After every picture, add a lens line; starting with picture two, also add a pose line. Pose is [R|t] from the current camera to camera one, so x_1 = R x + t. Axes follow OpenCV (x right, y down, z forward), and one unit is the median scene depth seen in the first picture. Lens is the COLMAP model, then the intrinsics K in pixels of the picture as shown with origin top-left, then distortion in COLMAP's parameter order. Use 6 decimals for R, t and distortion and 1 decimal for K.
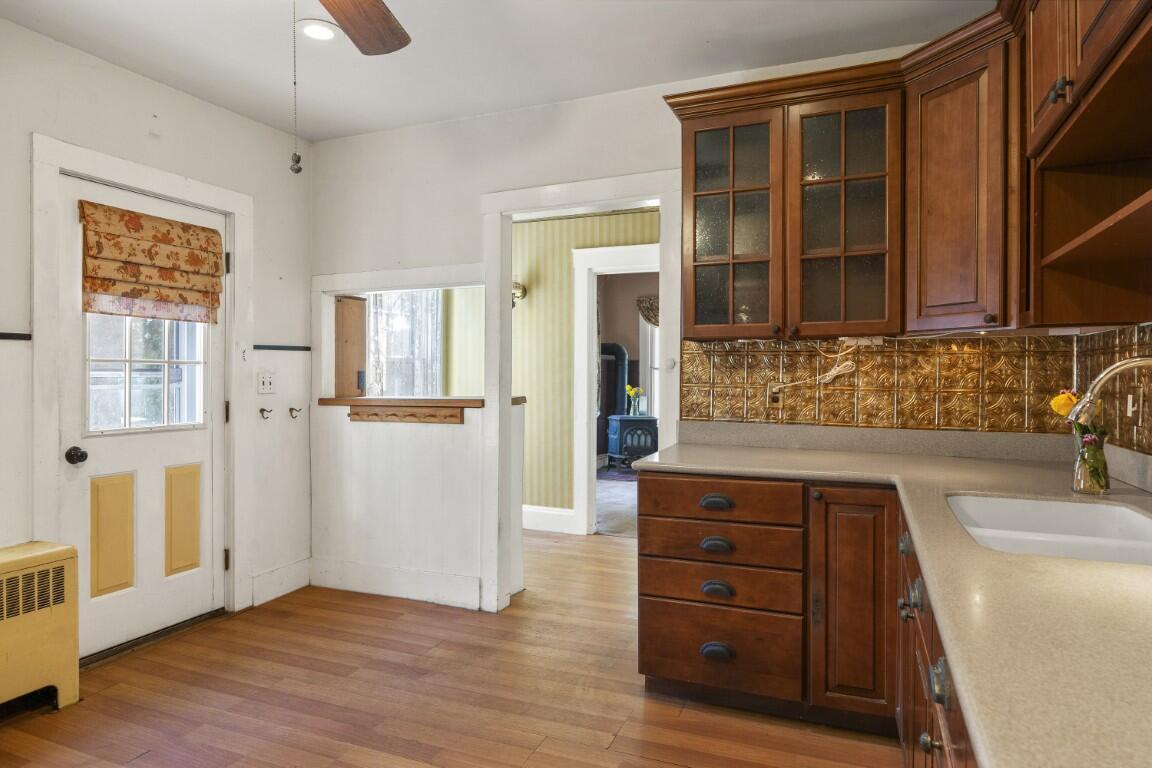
lens RADIAL K [[690.0, 0, 578.9], [0, 690.0, 382.1], [0, 0, 1]] dist [0.003564, 0.003213]
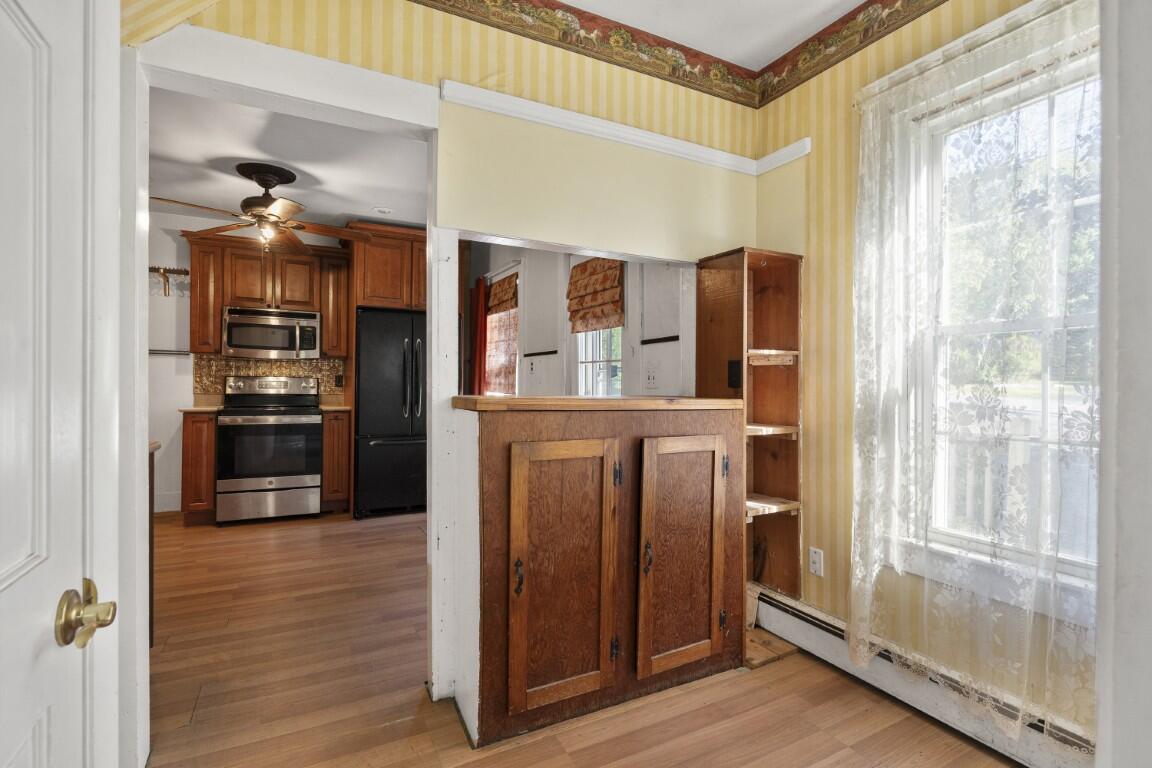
lens RADIAL K [[568.5, 0, 581.1], [0, 568.5, 384.6], [0, 0, 1]] dist [-0.003477, 0.001587]
pose [[-0.652601, -0.001509, -0.757701, 0.287291], [-0.015537, 0.999814, 0.011390, 0.003832], [0.757543, 0.019205, -0.652503, 1.852953]]
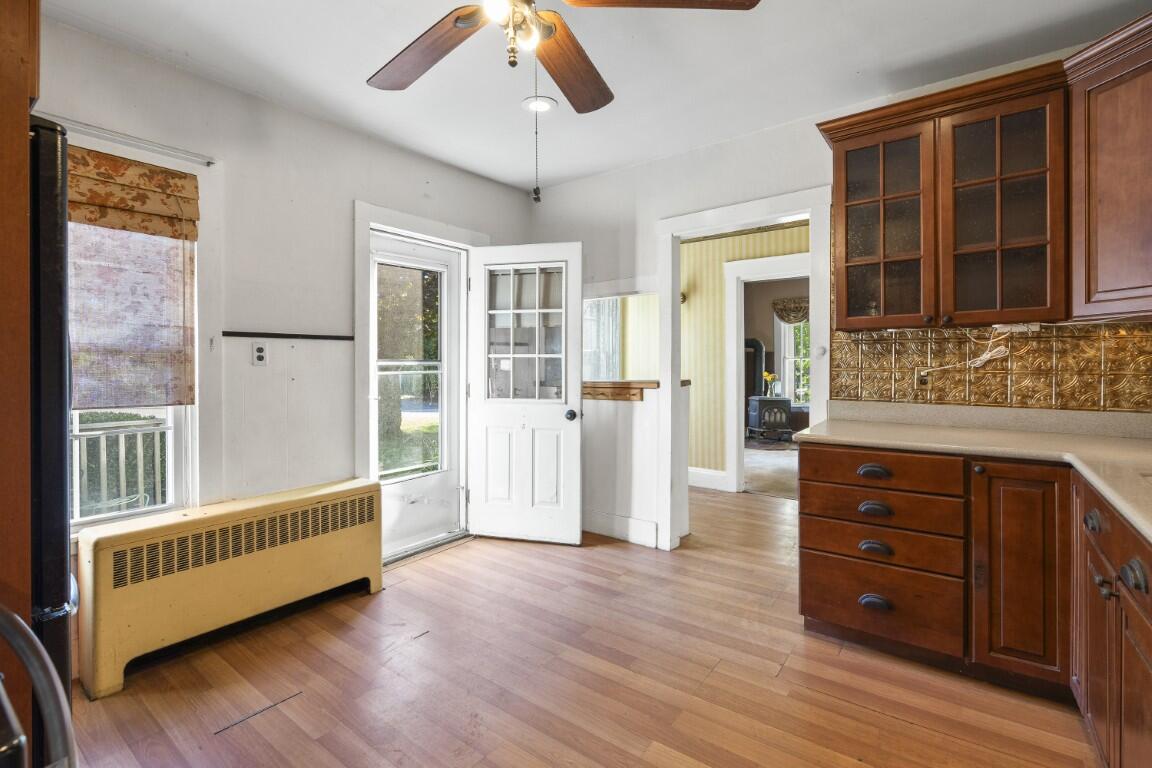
lens RADIAL K [[524.7, 0, 585.2], [0, 524.7, 368.1], [0, 0, 1]] dist [-0.000811, 0.001830]
pose [[0.970421, -0.004328, -0.241381, -0.044037], [0.003016, 0.999979, -0.005806, 0.005905], [0.241401, 0.004906, 0.970413, 0.037365]]
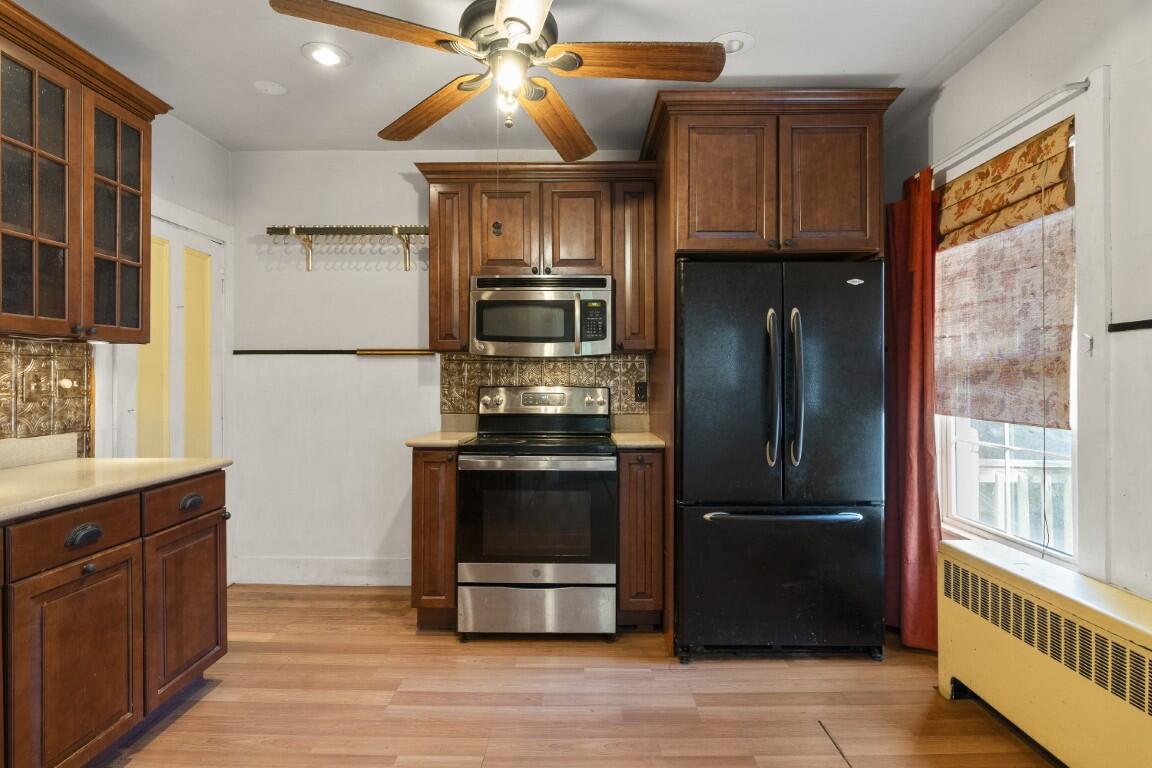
lens RADIAL K [[587.6, 0, 568.5], [0, 587.6, 378.3], [0, 0, 1]] dist [-0.004271, -0.000364]
pose [[-0.935048, 0.004272, -0.354495, -0.058738], [0.001818, 0.999972, 0.007254, -0.008609], [0.354516, 0.006138, -0.935030, 1.074875]]
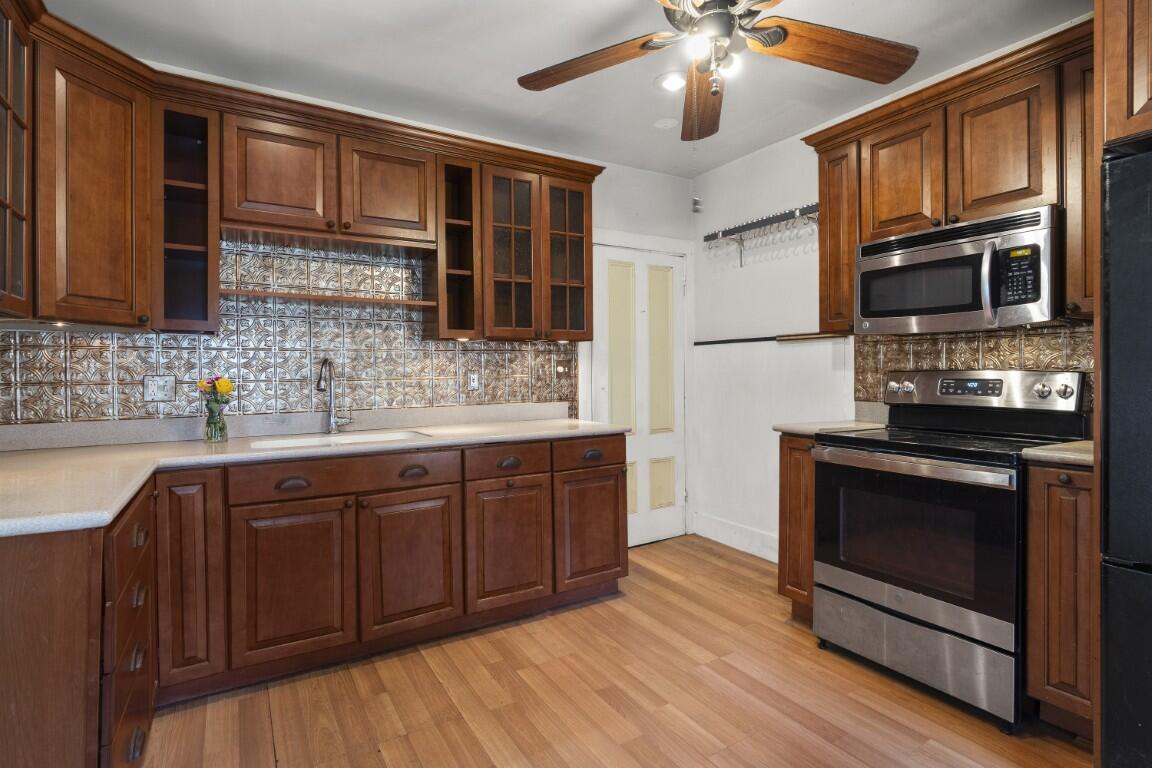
lens RADIAL K [[568.5, 0, 576.5], [0, 568.5, 374.9], [0, 0, 1]] dist [-0.003477, 0.001587]
pose [[-0.797664, 0.007126, 0.603060, -0.450232], [0.015761, 0.999835, 0.009032, 0.004943], [-0.602896, 0.016709, -0.797645, 1.016548]]
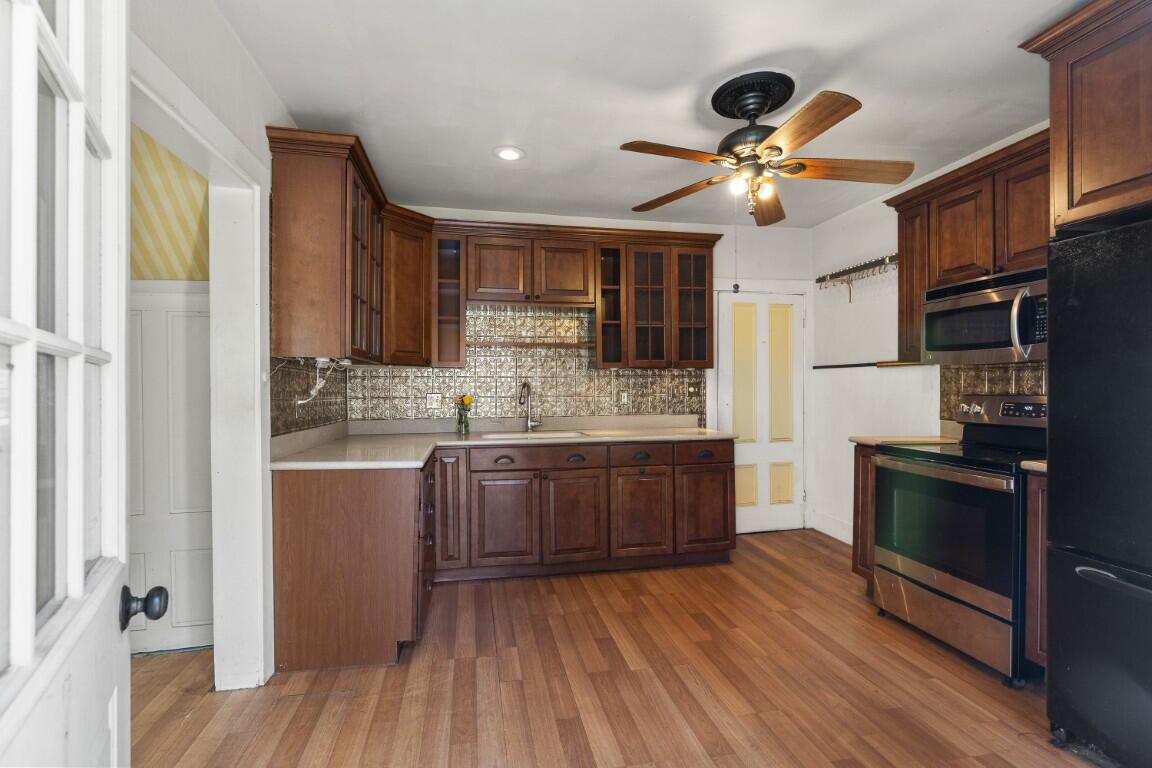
lens RADIAL K [[524.7, 0, 571.6], [0, 524.7, 388.5], [0, 0, 1]] dist [-0.000811, 0.001830]
pose [[-0.538057, 0.001849, 0.842906, -0.740148], [0.012909, 0.999898, 0.006047, -0.012238], [-0.842809, 0.014135, -0.538027, 1.135059]]
